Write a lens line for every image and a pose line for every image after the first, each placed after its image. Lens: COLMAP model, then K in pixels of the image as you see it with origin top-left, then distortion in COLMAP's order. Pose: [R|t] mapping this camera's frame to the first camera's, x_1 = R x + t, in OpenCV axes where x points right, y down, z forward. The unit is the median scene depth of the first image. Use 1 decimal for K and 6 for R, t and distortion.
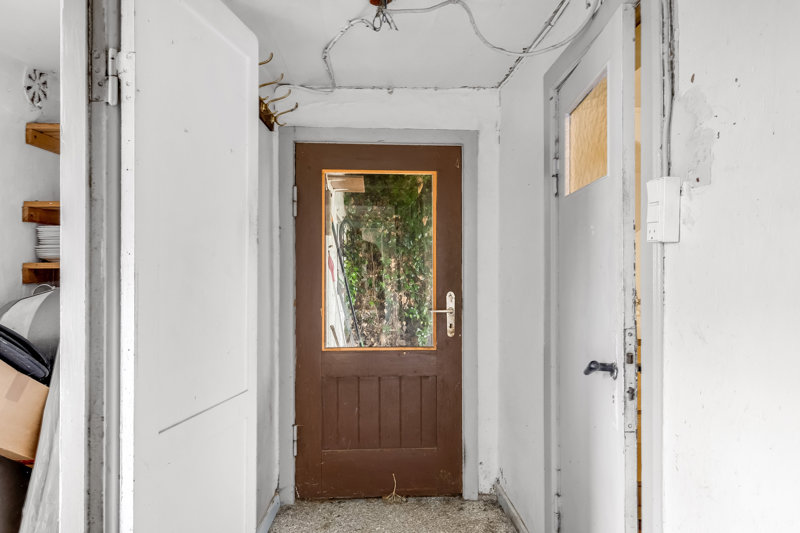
lens RADIAL K [[559.8, 0, 400.0], [0, 559.8, 266.5], [0, 0, 1]] dist [0.001267, 0.000140]
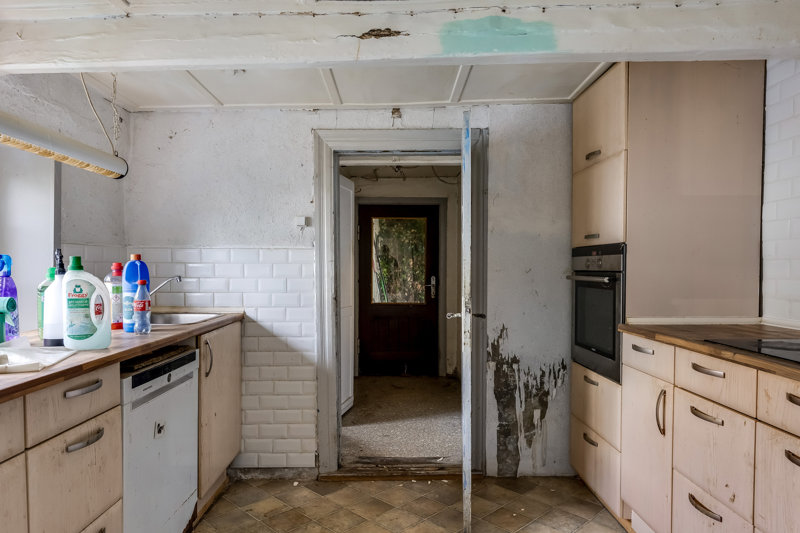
lens RADIAL K [[402.5, 0, 400.0], [0, 402.5, 266.5], [0, 0, 1]] dist [-0.000509, -0.000037]
pose [[0.999008, 0.002973, -0.044437, 0.033740], [-0.002751, 0.999983, 0.005055, 0.002155], [0.044452, -0.004928, 0.998999, -0.473767]]
